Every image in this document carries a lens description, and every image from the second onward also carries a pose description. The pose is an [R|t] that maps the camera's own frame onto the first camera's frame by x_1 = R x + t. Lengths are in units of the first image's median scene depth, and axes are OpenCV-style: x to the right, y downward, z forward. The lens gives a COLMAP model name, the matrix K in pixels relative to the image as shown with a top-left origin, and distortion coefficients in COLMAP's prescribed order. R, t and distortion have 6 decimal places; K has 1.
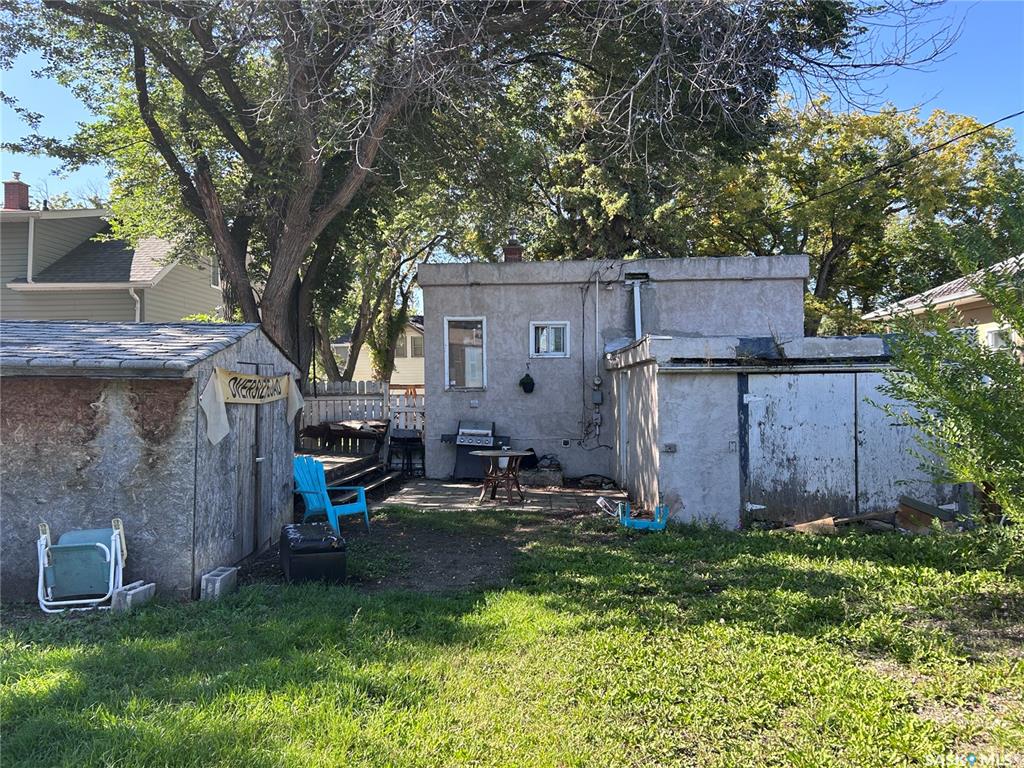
lens RADIAL K [[791.6, 0, 511.1], [0, 791.6, 384.1], [0, 0, 1]] dist [0.036977, -0.036764]
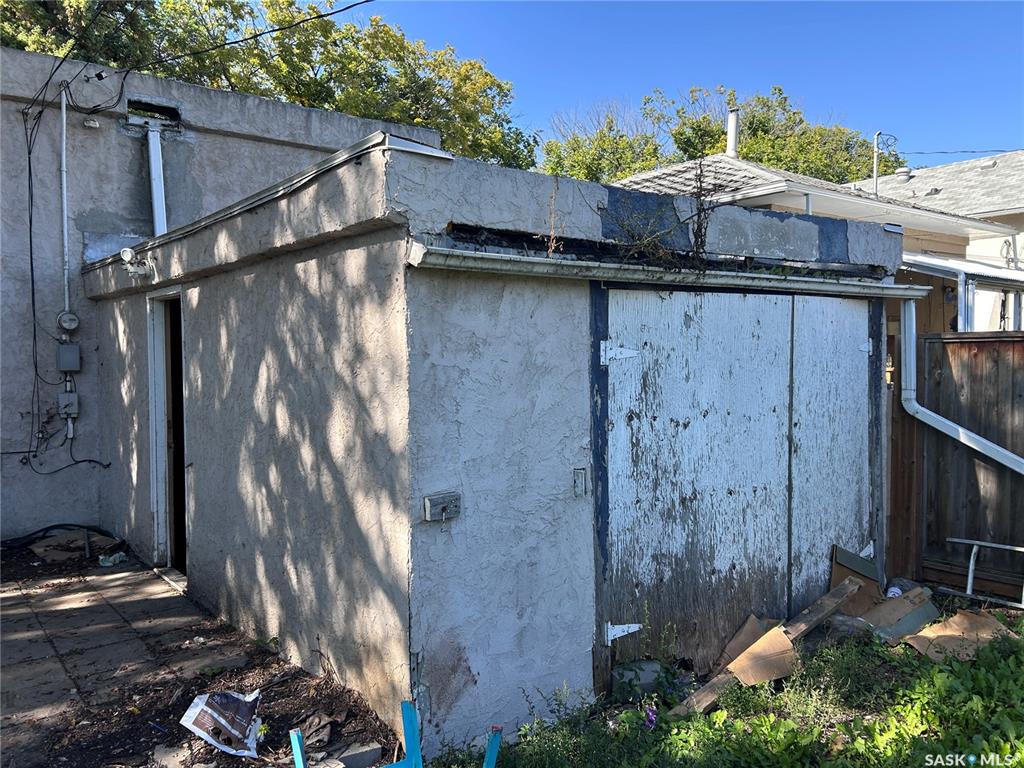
lens RADIAL K [[791.6, 0, 512.3], [0, 791.6, 376.4], [0, 0, 1]] dist [0.036977, -0.036764]
pose [[0.773717, -0.019910, 0.633218, 0.021643], [-0.002365, 0.999408, 0.034314, 0.016832], [-0.633527, -0.028047, 0.773212, 0.735951]]
